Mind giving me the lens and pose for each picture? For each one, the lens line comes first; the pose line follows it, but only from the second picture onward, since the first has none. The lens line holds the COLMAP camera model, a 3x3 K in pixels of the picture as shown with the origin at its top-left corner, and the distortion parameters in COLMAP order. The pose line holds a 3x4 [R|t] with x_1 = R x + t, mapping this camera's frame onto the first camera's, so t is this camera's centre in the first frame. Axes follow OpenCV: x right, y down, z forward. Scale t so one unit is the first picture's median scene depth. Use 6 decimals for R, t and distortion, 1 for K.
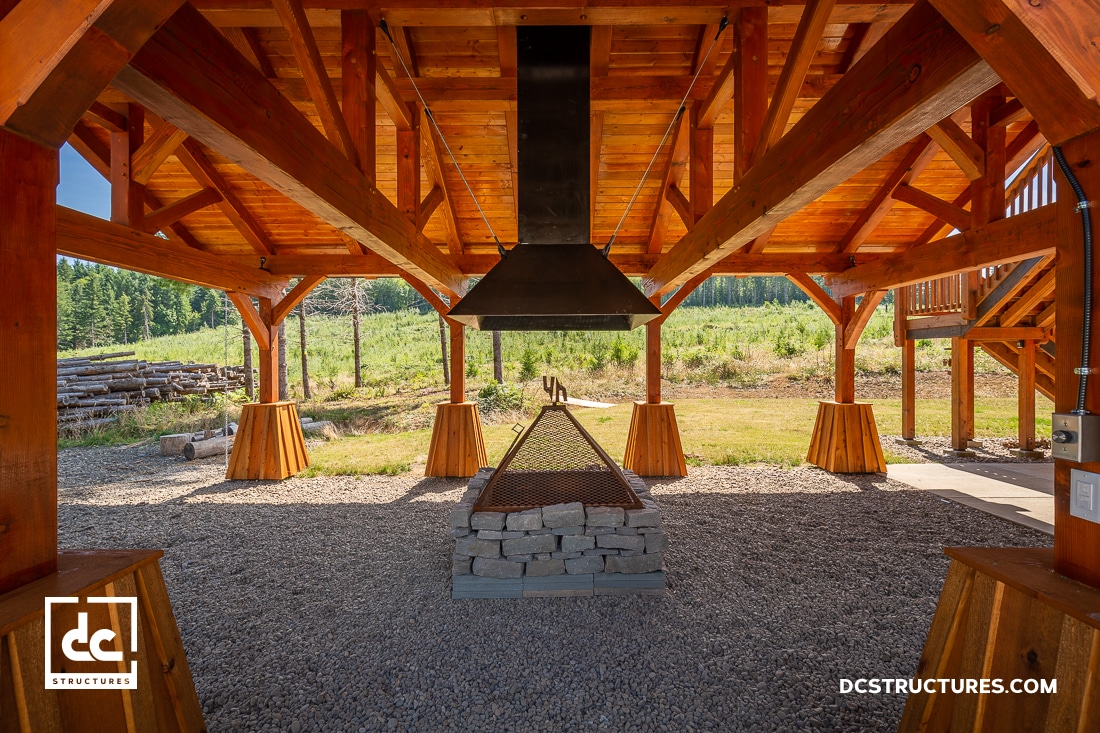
lens RADIAL K [[491.1, 0, 554.8], [0, 491.1, 362.3], [0, 0, 1]] dist [0.003867, -0.001201]
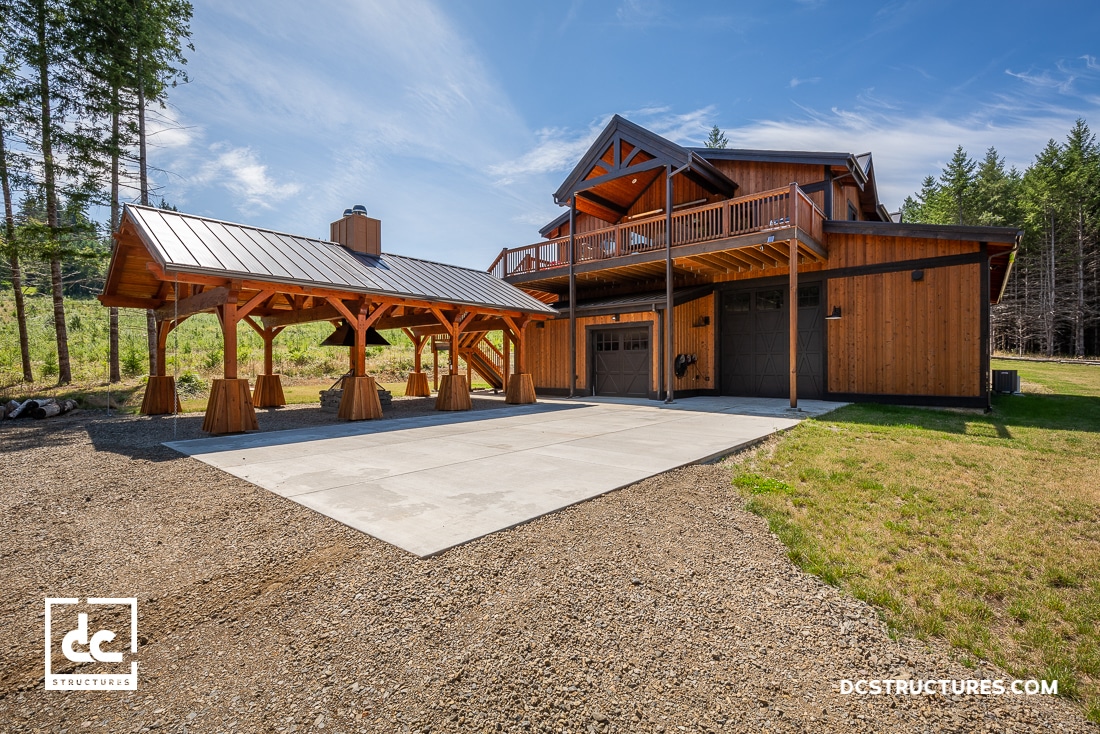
lens RADIAL K [[491.1, 0, 557.4], [0, 491.1, 362.4], [0, 0, 1]] dist [0.003867, -0.001201]
pose [[0.647640, 0.001637, 0.761945, -1.612092], [0.001034, 0.999995, -0.003028, 0.045011], [-0.761946, 0.002749, 0.647635, -2.245972]]
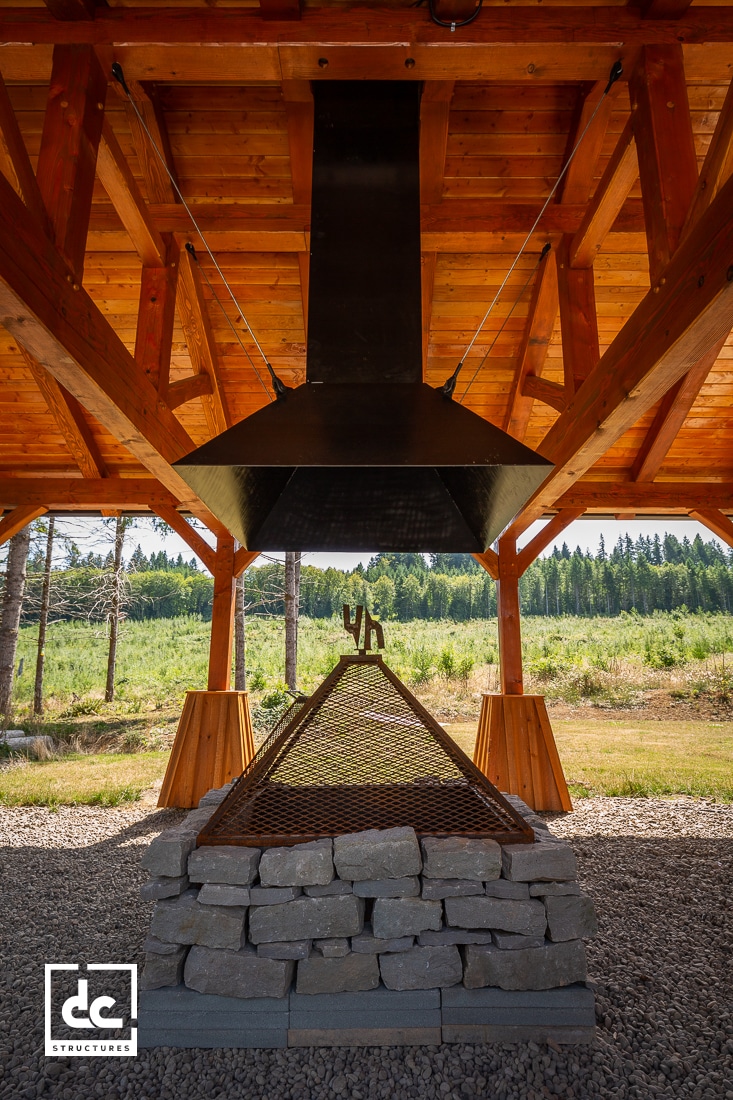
lens RADIAL K [[593.6, 0, 365.1], [0, 593.6, 550.1], [0, 0, 1]] dist [0.001553, 0.001274]
pose [[0.999949, 0.009278, -0.003929, 0.003878], [-0.009916, 0.975356, -0.220414, 0.108105], [0.001787, 0.220442, 0.975398, 0.260591]]
